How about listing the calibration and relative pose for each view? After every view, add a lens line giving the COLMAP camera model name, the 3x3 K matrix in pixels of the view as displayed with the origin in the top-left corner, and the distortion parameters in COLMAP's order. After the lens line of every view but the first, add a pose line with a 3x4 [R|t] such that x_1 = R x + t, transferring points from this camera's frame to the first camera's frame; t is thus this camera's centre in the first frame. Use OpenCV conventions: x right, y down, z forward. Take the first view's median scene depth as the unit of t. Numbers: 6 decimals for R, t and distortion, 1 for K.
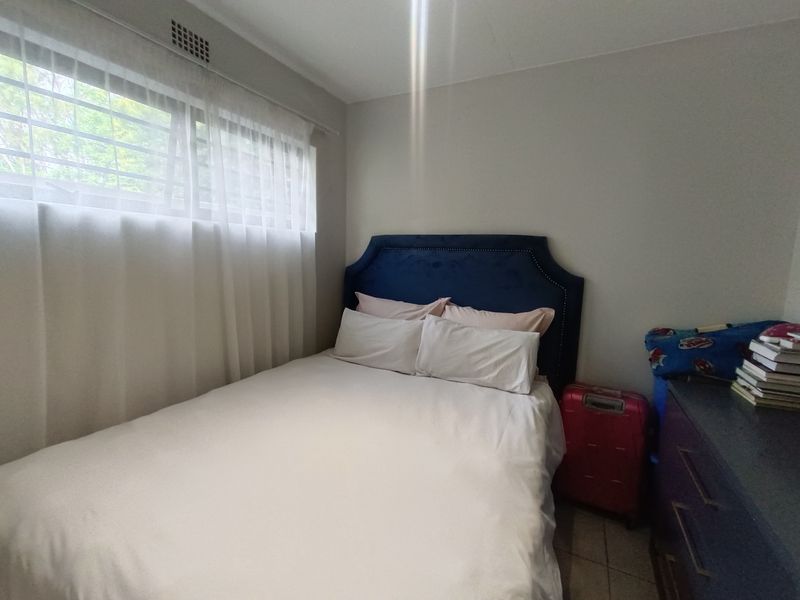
lens RADIAL K [[363.1, 0, 401.3], [0, 363.1, 306.6], [0, 0, 1]] dist [0.001559, 0.001323]
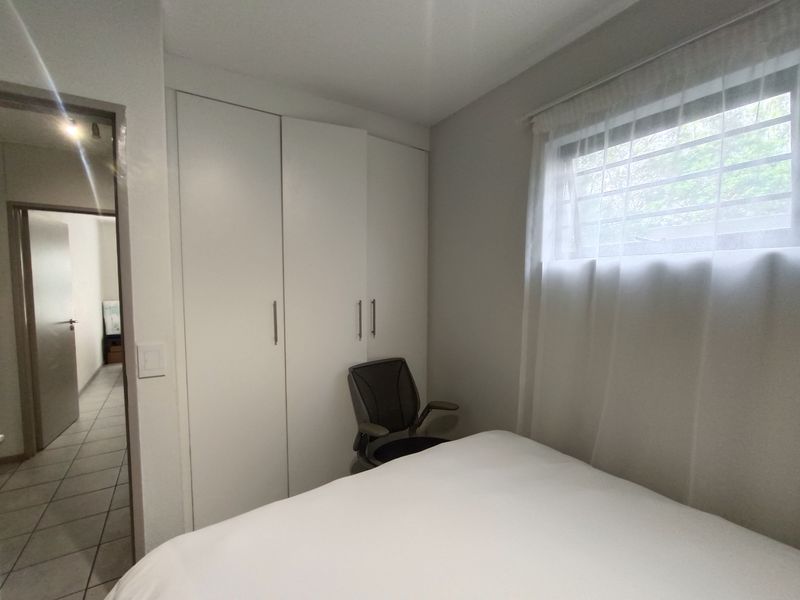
lens RADIAL K [[363.1, 0, 401.3], [0, 363.1, 306.6], [0, 0, 1]] dist [0.001559, 0.001323]
pose [[-0.516264, 0.030764, -0.855877, 0.380166], [-0.125358, 0.985877, 0.111052, -0.167824], [0.847205, 0.164623, -0.505117, 1.016571]]
